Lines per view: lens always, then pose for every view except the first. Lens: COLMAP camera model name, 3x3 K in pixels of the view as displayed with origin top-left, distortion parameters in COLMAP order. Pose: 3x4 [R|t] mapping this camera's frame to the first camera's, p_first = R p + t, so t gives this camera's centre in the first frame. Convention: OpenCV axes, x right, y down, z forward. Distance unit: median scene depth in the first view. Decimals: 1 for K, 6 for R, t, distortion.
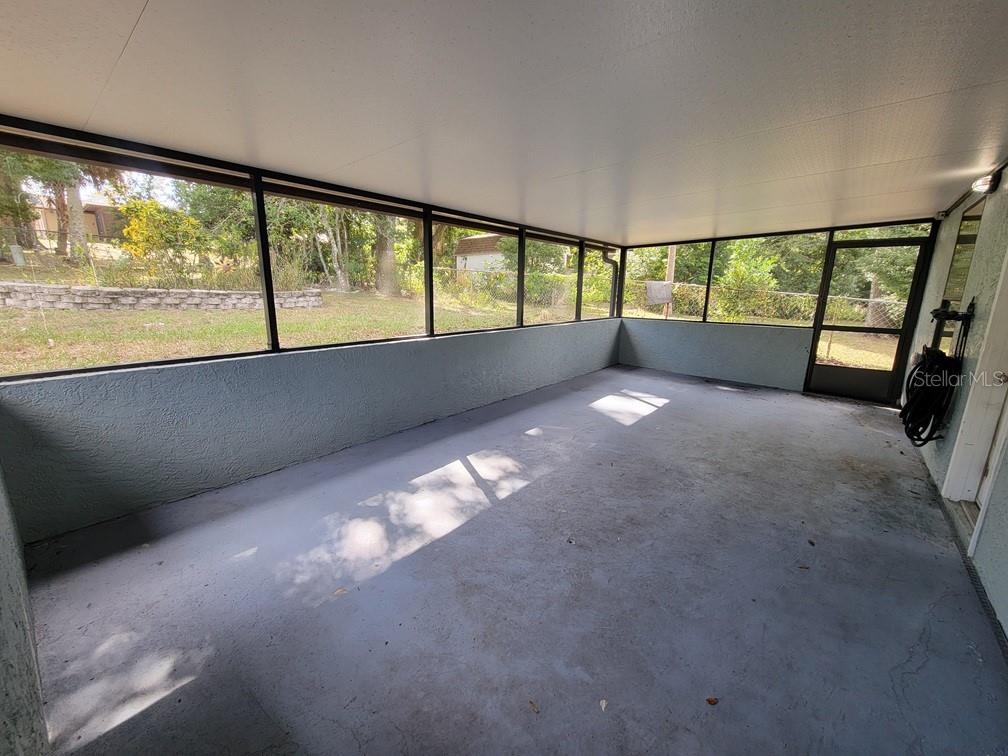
lens RADIAL K [[411.5, 0, 501.4], [0, 411.5, 383.2], [0, 0, 1]] dist [-0.001398, -0.000643]
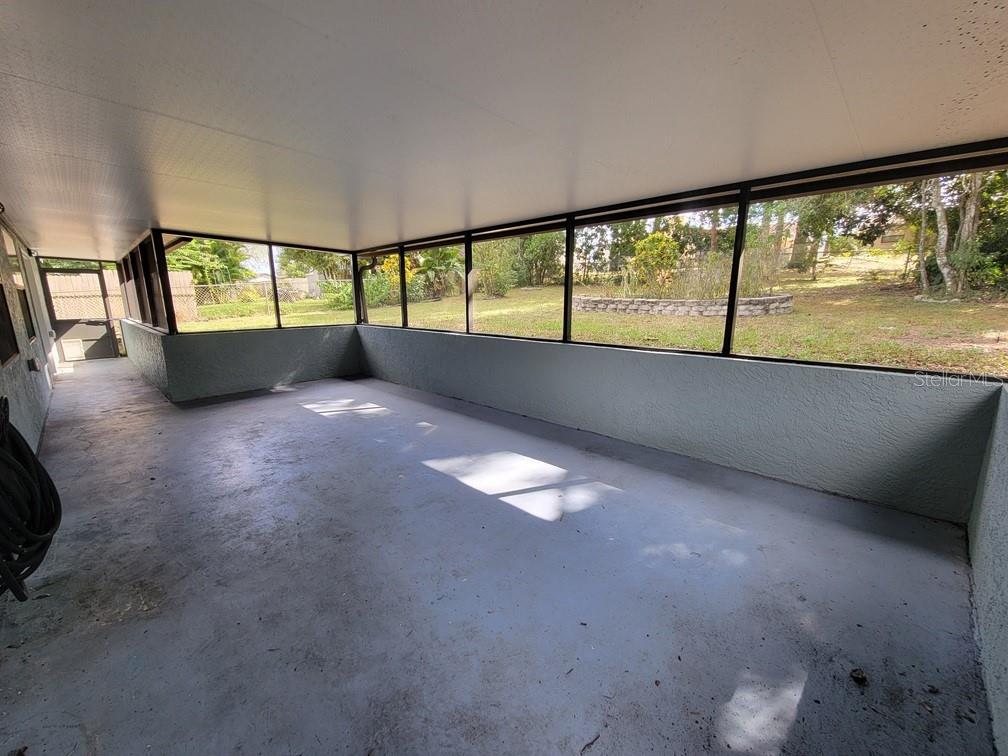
lens RADIAL K [[411.5, 0, 501.4], [0, 411.5, 383.2], [0, 0, 1]] dist [-0.001398, -0.000643]
pose [[-0.086417, 0.191816, -0.977619, 1.001278], [-0.216494, 0.954225, 0.206363, -0.232133], [0.972452, 0.229482, -0.040934, 1.095660]]
